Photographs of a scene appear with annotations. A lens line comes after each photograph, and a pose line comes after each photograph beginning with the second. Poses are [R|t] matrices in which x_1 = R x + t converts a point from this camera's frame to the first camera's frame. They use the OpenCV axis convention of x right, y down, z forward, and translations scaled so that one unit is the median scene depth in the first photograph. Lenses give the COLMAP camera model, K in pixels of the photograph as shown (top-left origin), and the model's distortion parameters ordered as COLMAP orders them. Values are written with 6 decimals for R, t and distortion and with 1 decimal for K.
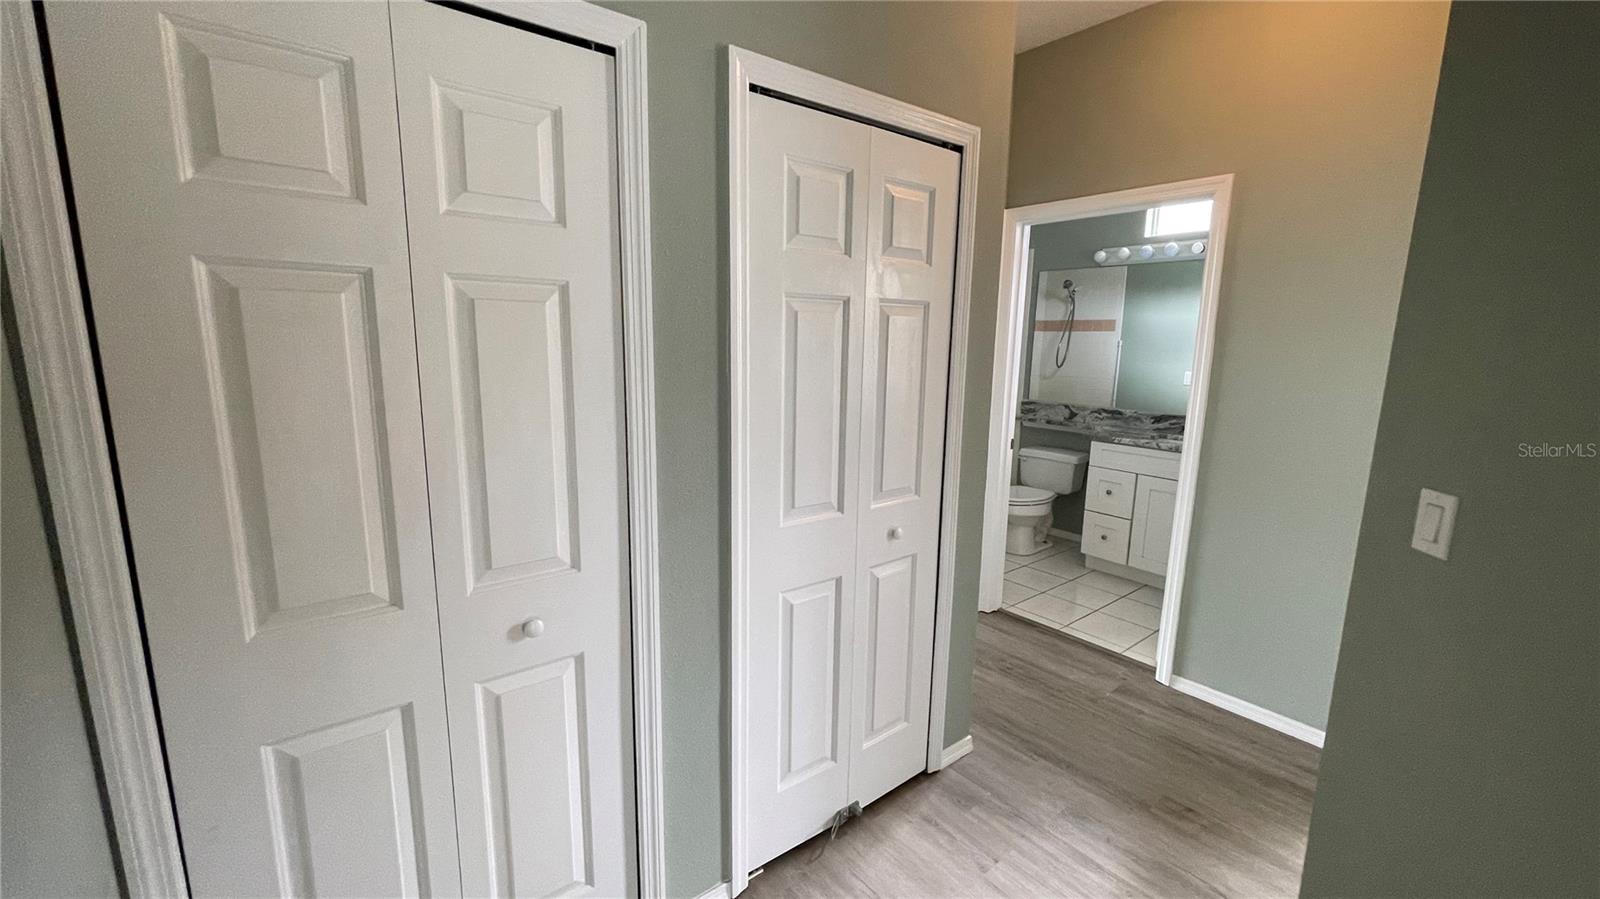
lens RADIAL K [[647.2, 0, 797.5], [0, 647.2, 448.2], [0, 0, 1]] dist [0.001257, 0.001455]
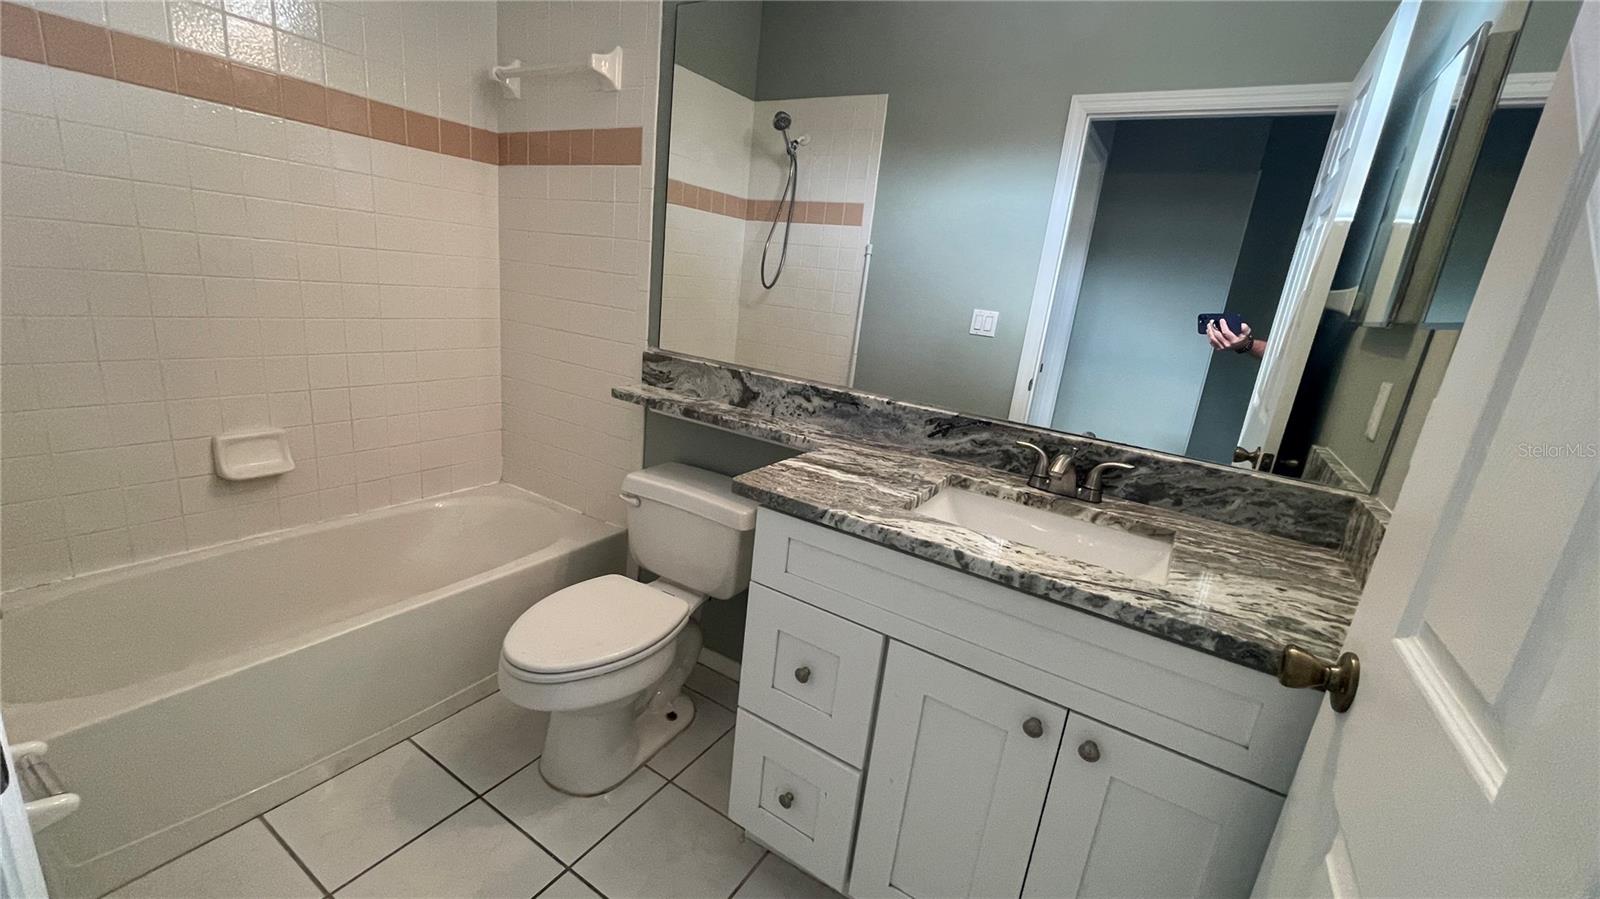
lens RADIAL K [[647.2, 0, 797.9], [0, 647.2, 451.7], [0, 0, 1]] dist [0.001257, 0.001455]
pose [[0.939606, -0.006480, 0.342196, 0.304096], [-0.031574, 0.993916, 0.105517, -0.057666], [-0.340798, -0.109949, 0.933685, 0.589407]]
